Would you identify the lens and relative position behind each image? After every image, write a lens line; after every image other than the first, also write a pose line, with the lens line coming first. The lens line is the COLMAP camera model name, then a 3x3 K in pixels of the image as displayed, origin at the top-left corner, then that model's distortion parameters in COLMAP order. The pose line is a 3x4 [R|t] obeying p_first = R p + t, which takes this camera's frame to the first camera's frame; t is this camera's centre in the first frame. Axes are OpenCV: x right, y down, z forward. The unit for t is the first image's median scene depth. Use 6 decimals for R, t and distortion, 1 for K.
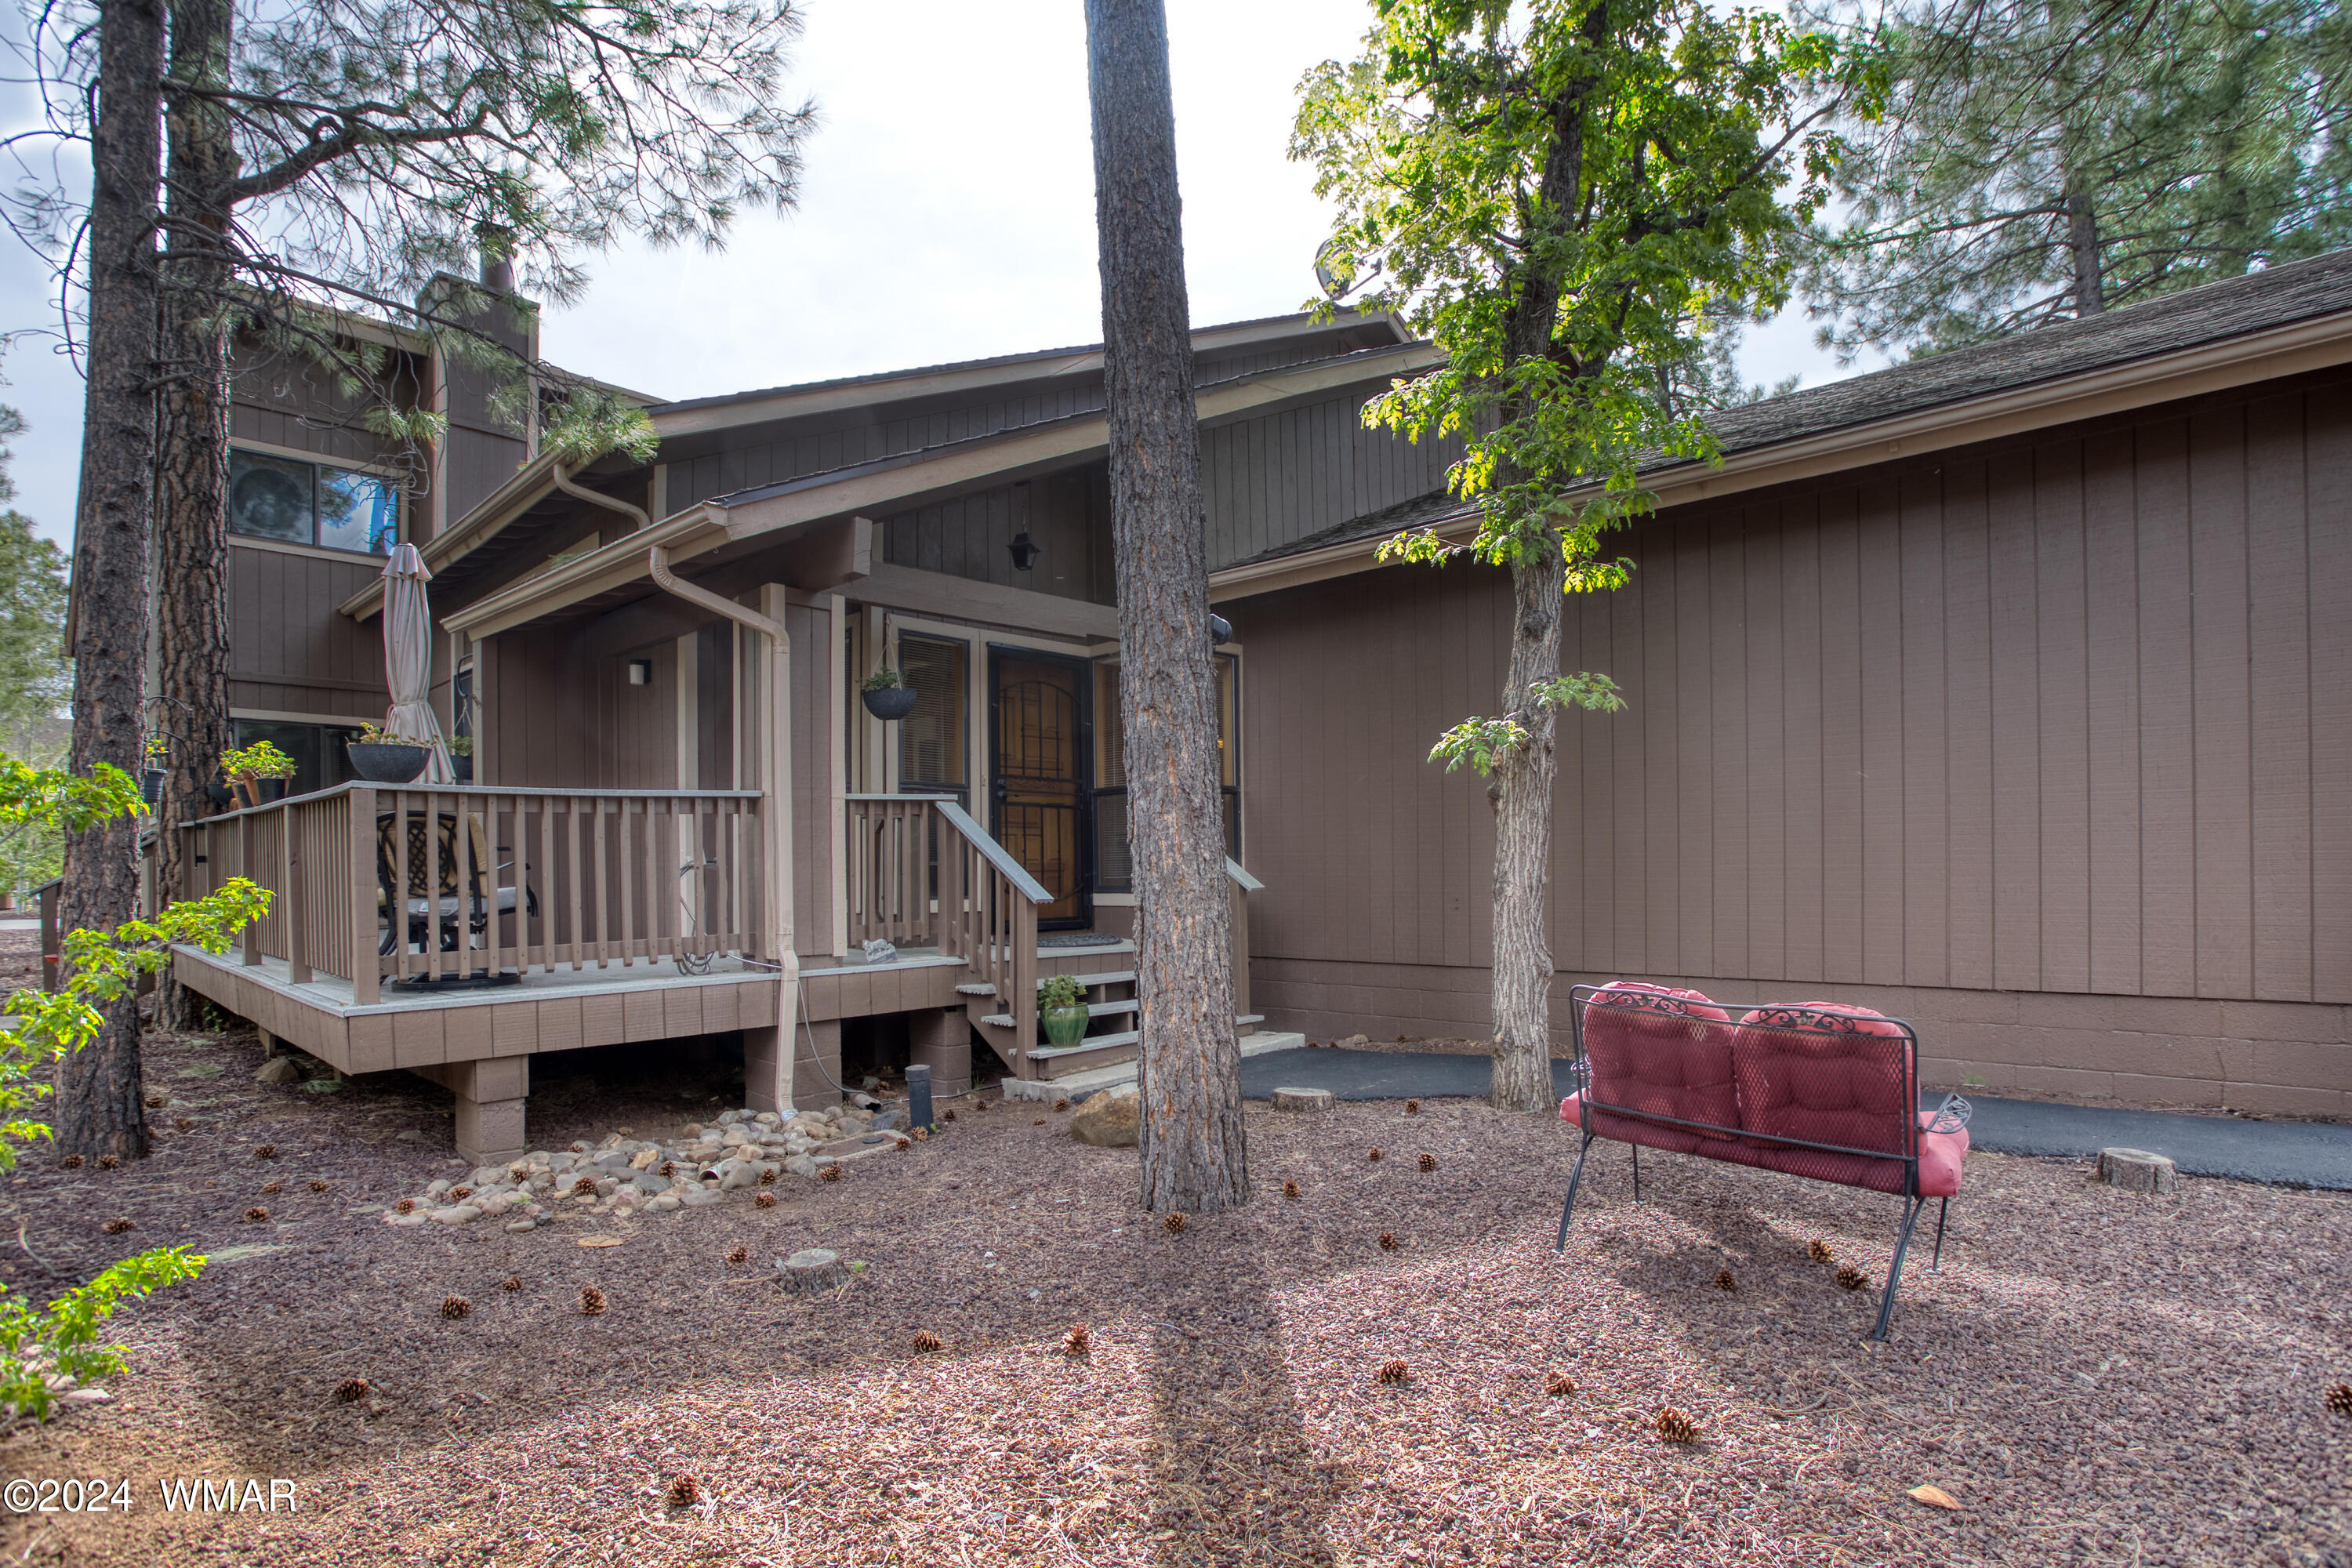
lens RADIAL K [[1130.8, 0, 1186.1], [0, 1130.8, 777.1], [0, 0, 1]] dist [-0.081724, 0.035830]
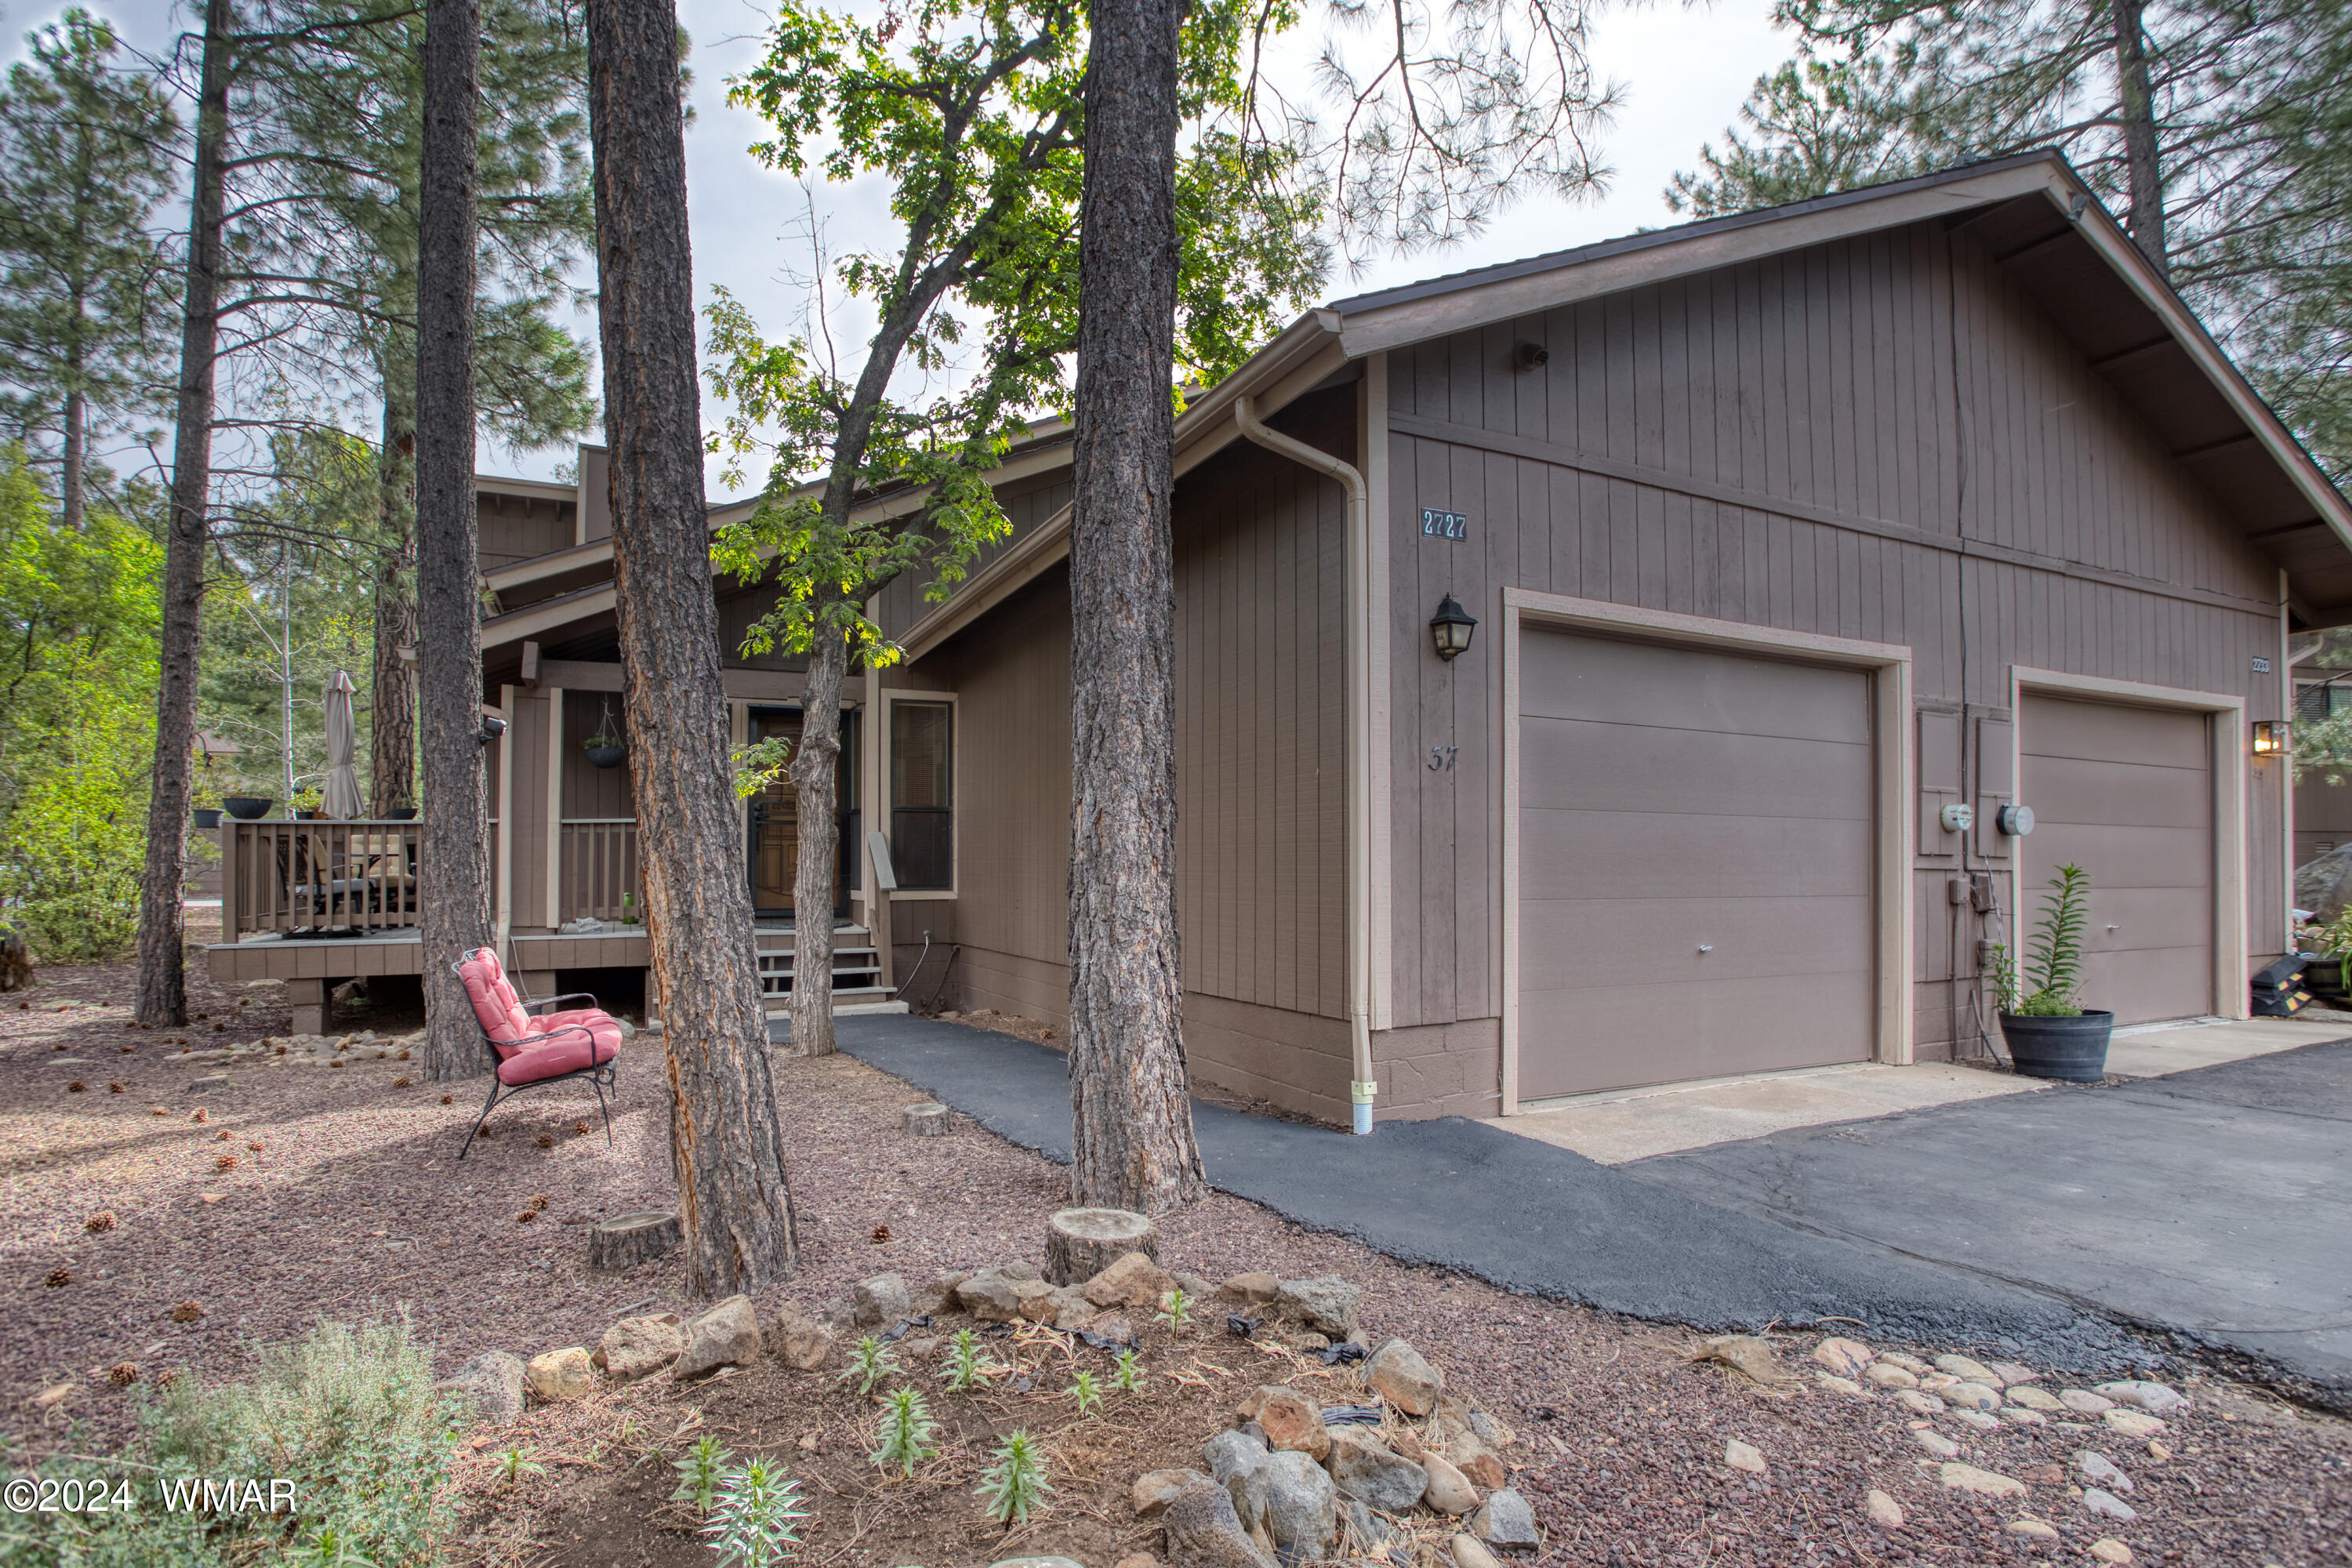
lens RADIAL K [[1130.8, 0, 1186.1], [0, 1130.8, 777.1], [0, 0, 1]] dist [-0.081724, 0.035830]
pose [[0.944332, -0.020581, -0.328351, 1.160999], [0.020171, 0.999786, -0.004655, -0.021990], [0.328376, -0.002228, 0.944544, -0.147469]]
